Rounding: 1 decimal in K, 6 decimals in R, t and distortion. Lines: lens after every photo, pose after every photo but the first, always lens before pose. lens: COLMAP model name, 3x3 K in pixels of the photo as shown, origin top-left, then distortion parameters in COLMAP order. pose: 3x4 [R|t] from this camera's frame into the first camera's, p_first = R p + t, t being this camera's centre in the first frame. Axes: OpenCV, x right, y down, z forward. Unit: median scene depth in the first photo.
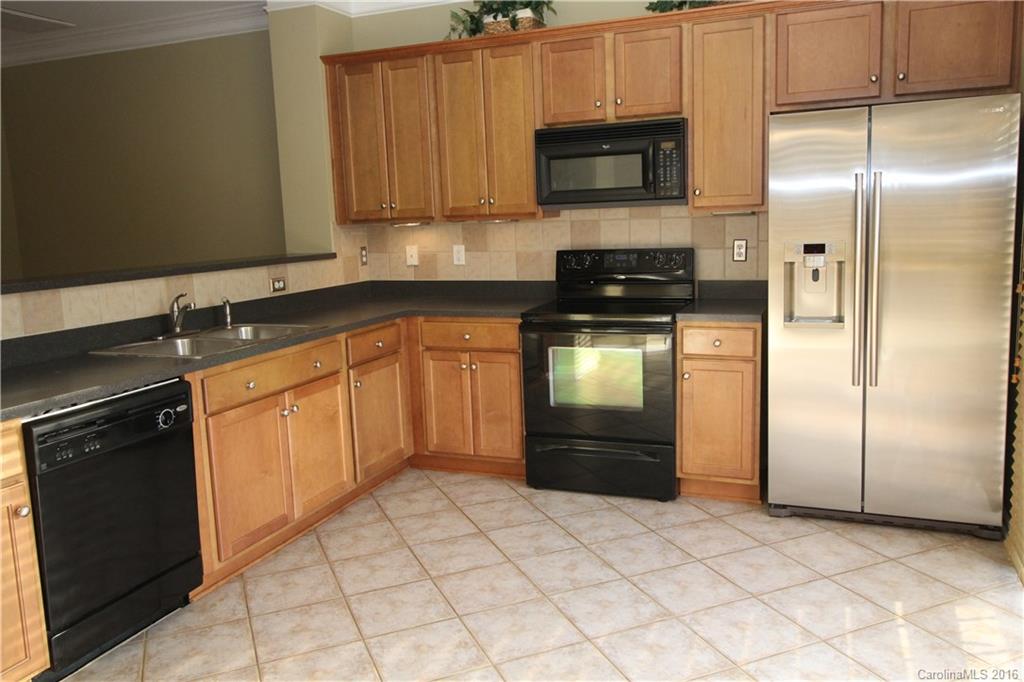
lens RADIAL K [[830.5, 0, 512.0], [0, 830.5, 341.0], [0, 0, 1]] dist [0.009671, 0.003431]
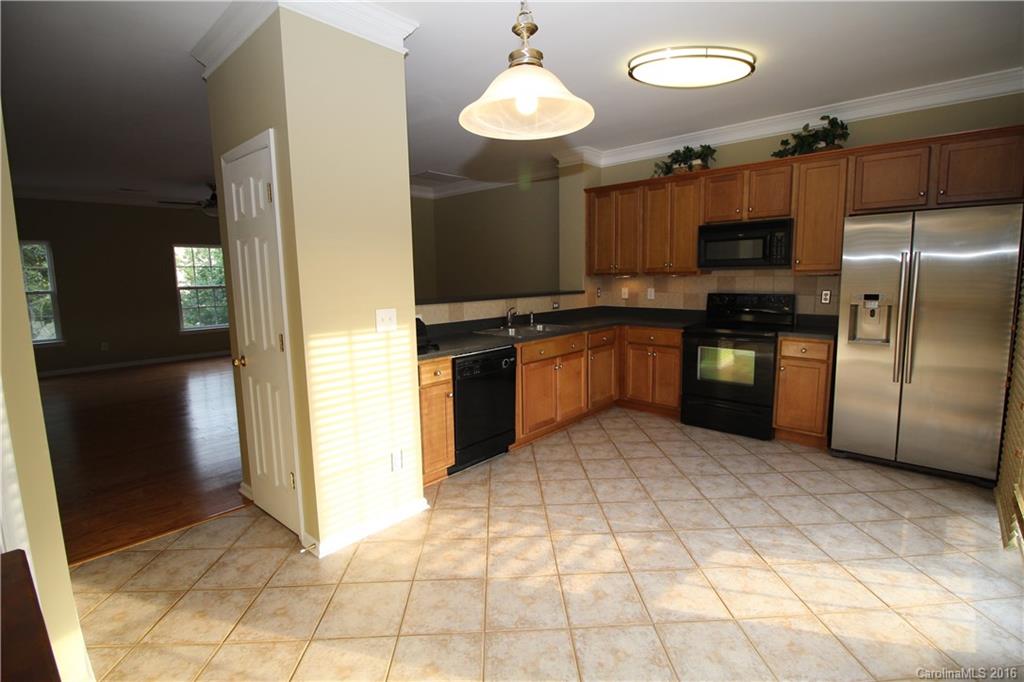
lens RADIAL K [[484.6, 0, 512.0], [0, 484.6, 341.0], [0, 0, 1]] dist [-0.019047, -0.006863]
pose [[0.940342, 0.064746, -0.334013, 0.013948], [-0.066641, 0.997760, 0.005797, 0.017818], [0.333640, 0.016808, 0.942551, -0.130565]]
